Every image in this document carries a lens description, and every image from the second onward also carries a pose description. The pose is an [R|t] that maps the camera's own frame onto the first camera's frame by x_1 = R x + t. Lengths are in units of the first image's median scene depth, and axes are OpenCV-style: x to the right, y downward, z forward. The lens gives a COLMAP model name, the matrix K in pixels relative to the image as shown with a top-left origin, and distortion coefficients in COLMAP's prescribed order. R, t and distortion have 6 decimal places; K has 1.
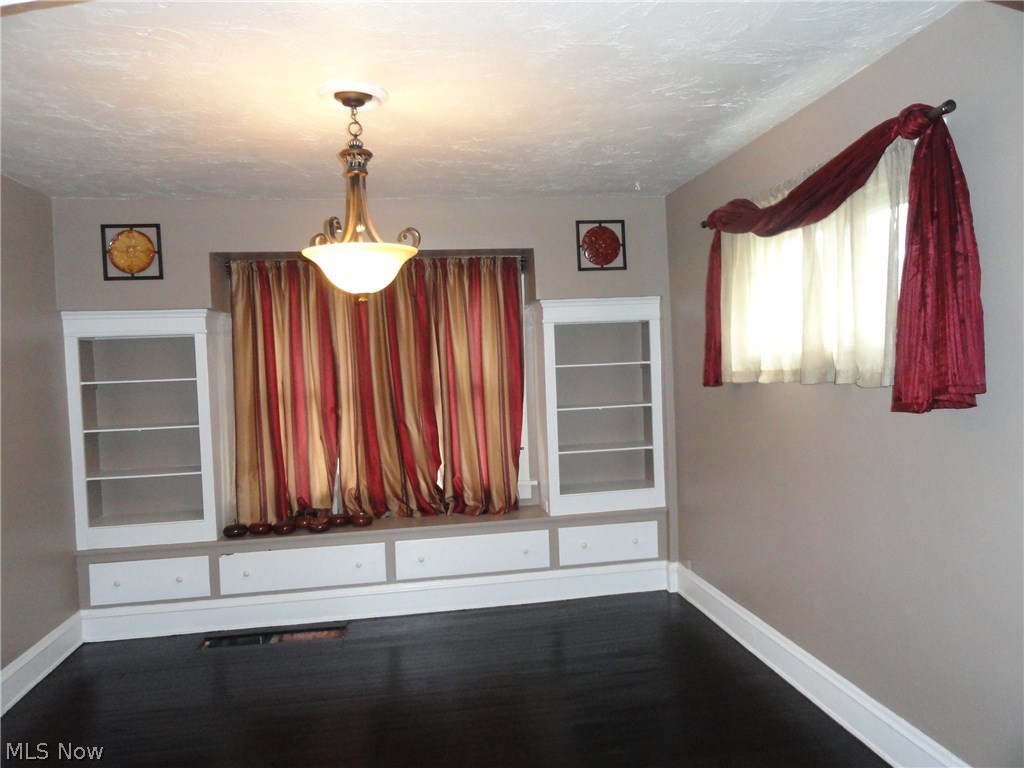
lens RADIAL K [[717.1, 0, 512.0], [0, 717.1, 384.0], [0, 0, 1]] dist [0.000389, -0.000248]
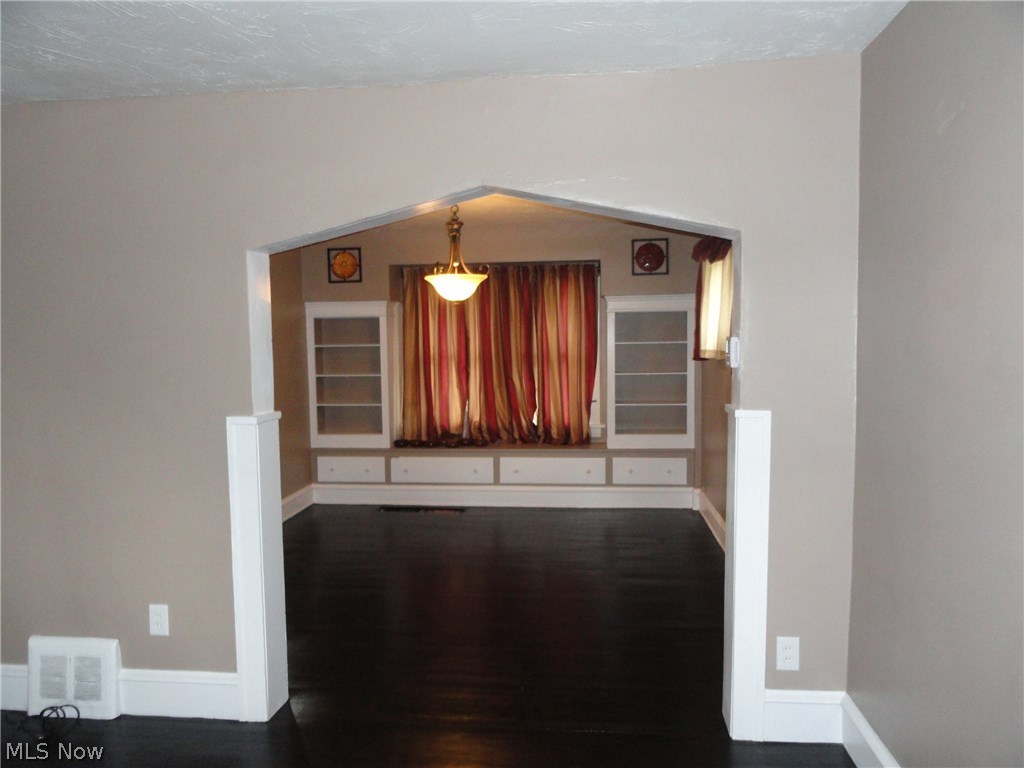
lens RADIAL K [[717.1, 0, 512.0], [0, 717.1, 384.0], [0, 0, 1]] dist [0.000389, -0.000248]
pose [[0.962879, 0.043799, -0.266357, 0.245493], [-0.031193, 0.998192, 0.051378, -0.010802], [0.268126, -0.041162, 0.962504, -0.414065]]
